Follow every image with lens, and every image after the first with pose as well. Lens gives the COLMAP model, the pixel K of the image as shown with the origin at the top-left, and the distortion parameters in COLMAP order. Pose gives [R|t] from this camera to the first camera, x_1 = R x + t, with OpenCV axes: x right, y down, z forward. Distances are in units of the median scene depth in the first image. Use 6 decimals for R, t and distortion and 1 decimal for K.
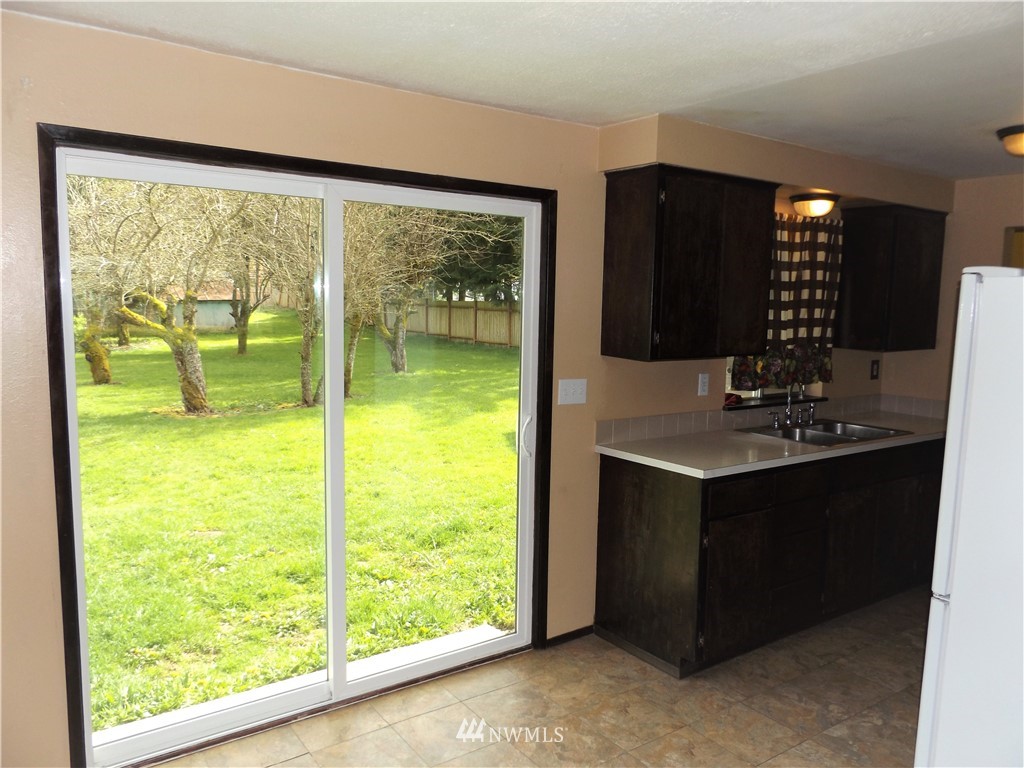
lens RADIAL K [[760.8, 0, 512.7], [0, 760.8, 385.3], [0, 0, 1]] dist [-0.000629, -0.008548]
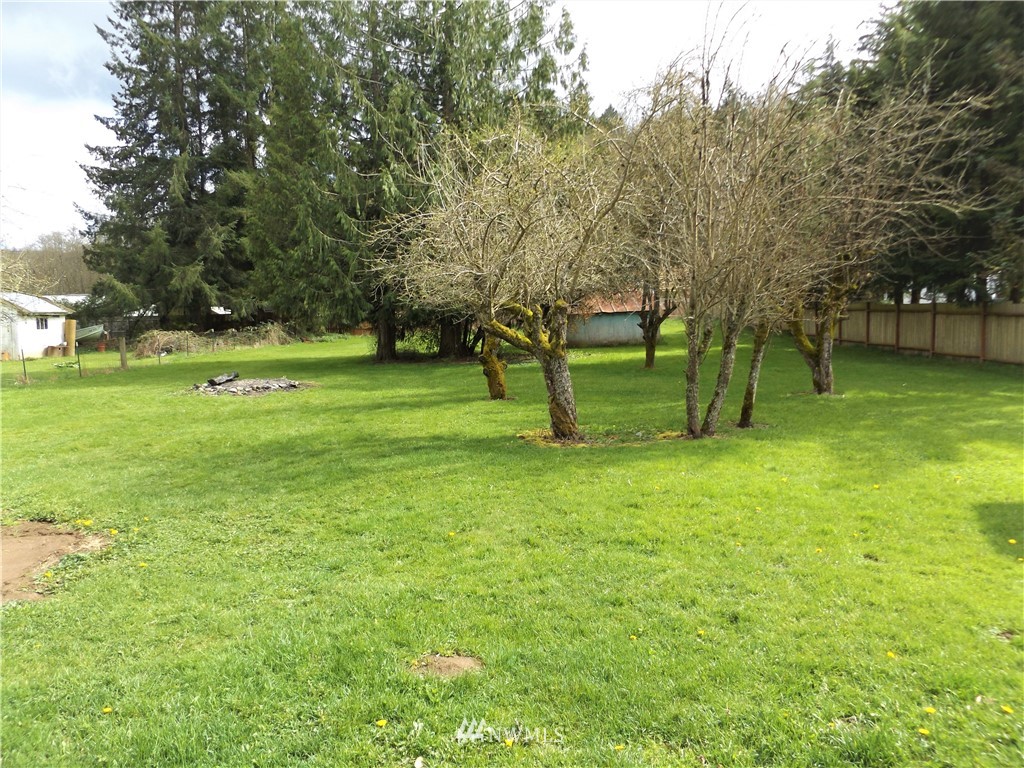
lens RADIAL K [[760.8, 0, 516.5], [0, 760.8, 382.7], [0, 0, 1]] dist [-0.000629, -0.008548]
pose [[0.852007, 0.021028, -0.523107, -0.004656], [-0.028941, 0.999557, -0.006957, -0.013943], [0.522729, 0.021067, 0.852238, 0.148735]]
